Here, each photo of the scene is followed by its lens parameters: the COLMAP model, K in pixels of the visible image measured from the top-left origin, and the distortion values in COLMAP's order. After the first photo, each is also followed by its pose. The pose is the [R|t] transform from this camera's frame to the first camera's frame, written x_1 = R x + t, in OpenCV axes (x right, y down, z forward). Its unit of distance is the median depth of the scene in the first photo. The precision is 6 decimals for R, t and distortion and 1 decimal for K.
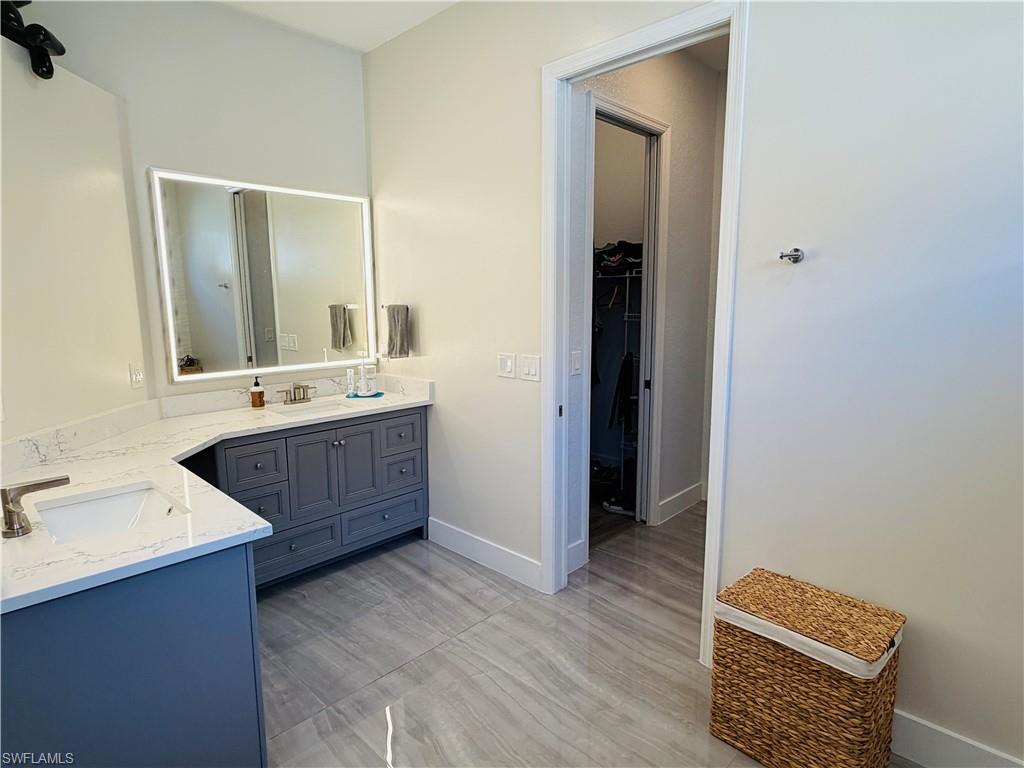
lens RADIAL K [[574.1, 0, 513.6], [0, 574.1, 384.6], [0, 0, 1]] dist [-0.001721, 0.001850]
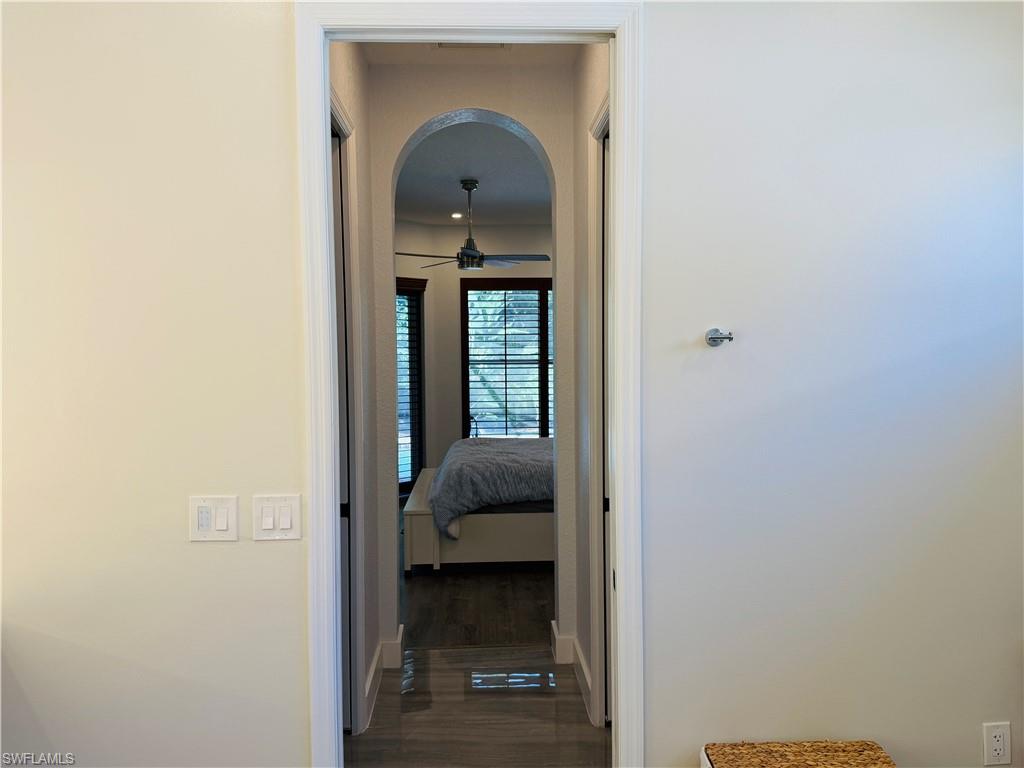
lens RADIAL K [[801.4, 0, 512.0], [0, 801.4, 384.0], [0, 0, 1]] dist [0.124629, -0.195603]
pose [[0.687641, -0.033663, 0.725270, -0.465408], [0.114043, 0.991533, -0.062104, -0.101210], [-0.717039, 0.125417, 0.685657, 0.358766]]
